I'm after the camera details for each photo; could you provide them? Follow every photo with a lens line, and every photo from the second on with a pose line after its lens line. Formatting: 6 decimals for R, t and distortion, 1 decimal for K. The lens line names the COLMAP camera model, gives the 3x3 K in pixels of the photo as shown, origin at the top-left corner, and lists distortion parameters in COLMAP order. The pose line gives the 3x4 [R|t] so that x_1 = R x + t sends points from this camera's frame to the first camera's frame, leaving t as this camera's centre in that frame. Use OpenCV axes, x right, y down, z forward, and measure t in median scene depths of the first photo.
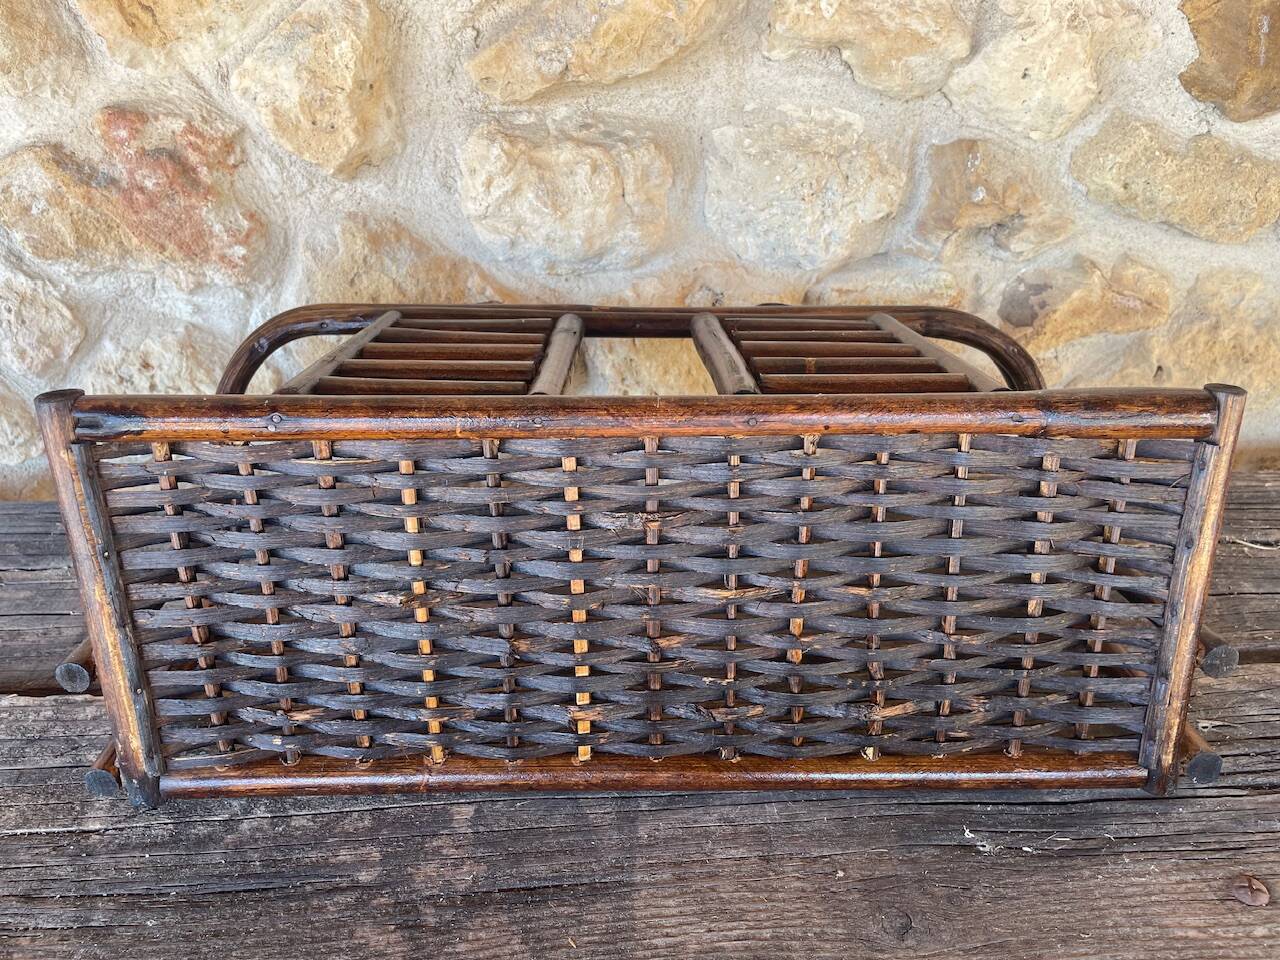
lens RADIAL K [[1058.5, 0, 645.5], [0, 1058.5, 480.3], [0, 0, 1]] dist [0.116410, -0.163892]
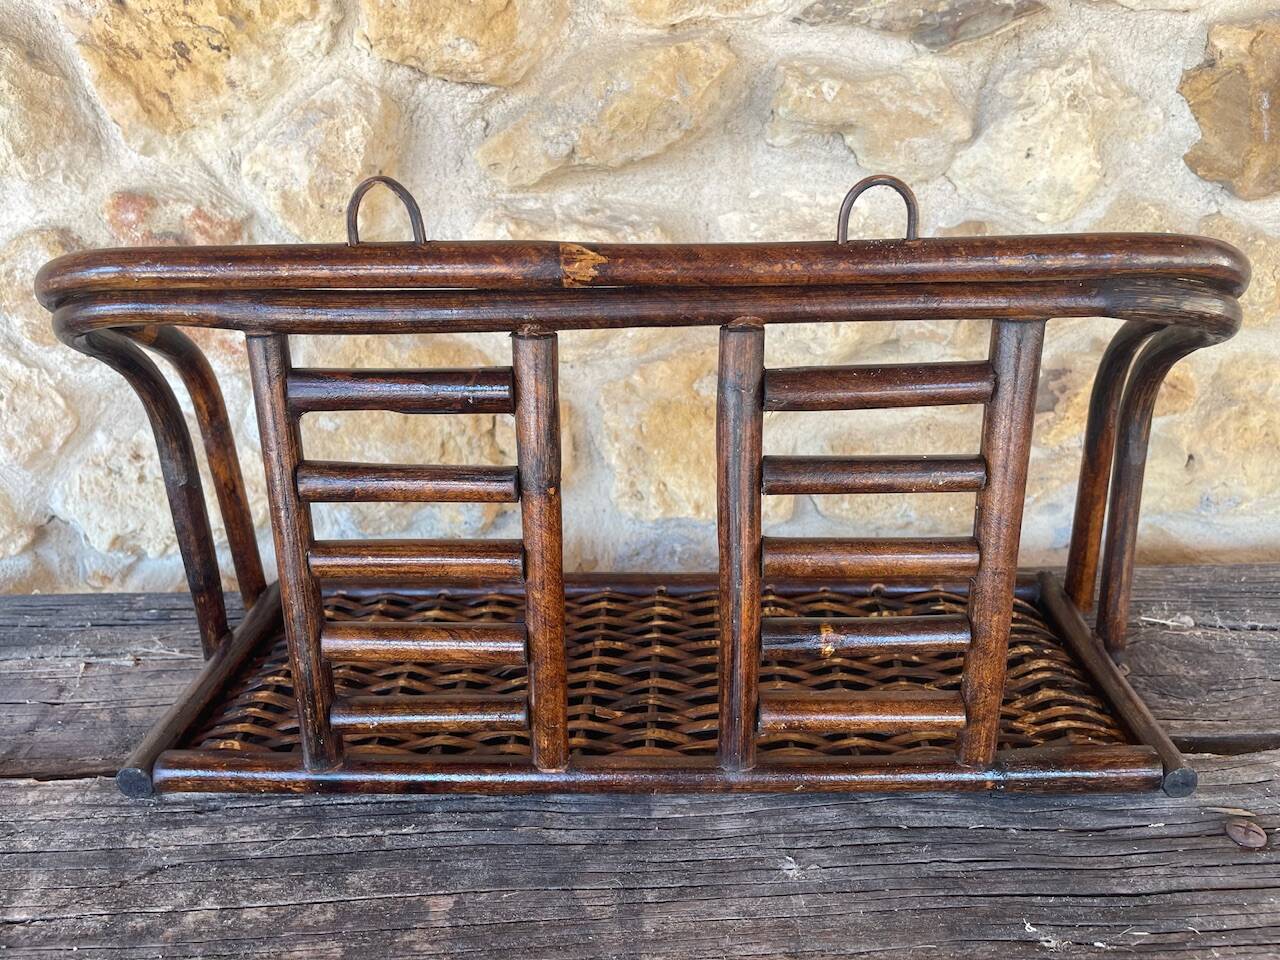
lens RADIAL K [[1058.5, 0, 645.5], [0, 1058.5, 480.3], [0, 0, 1]] dist [0.116410, -0.163892]
pose [[0.999917, -0.004590, -0.012064, 0.005488], [0.002190, 0.981407, -0.191928, 0.113576], [0.012720, 0.191886, 0.981335, 0.068139]]
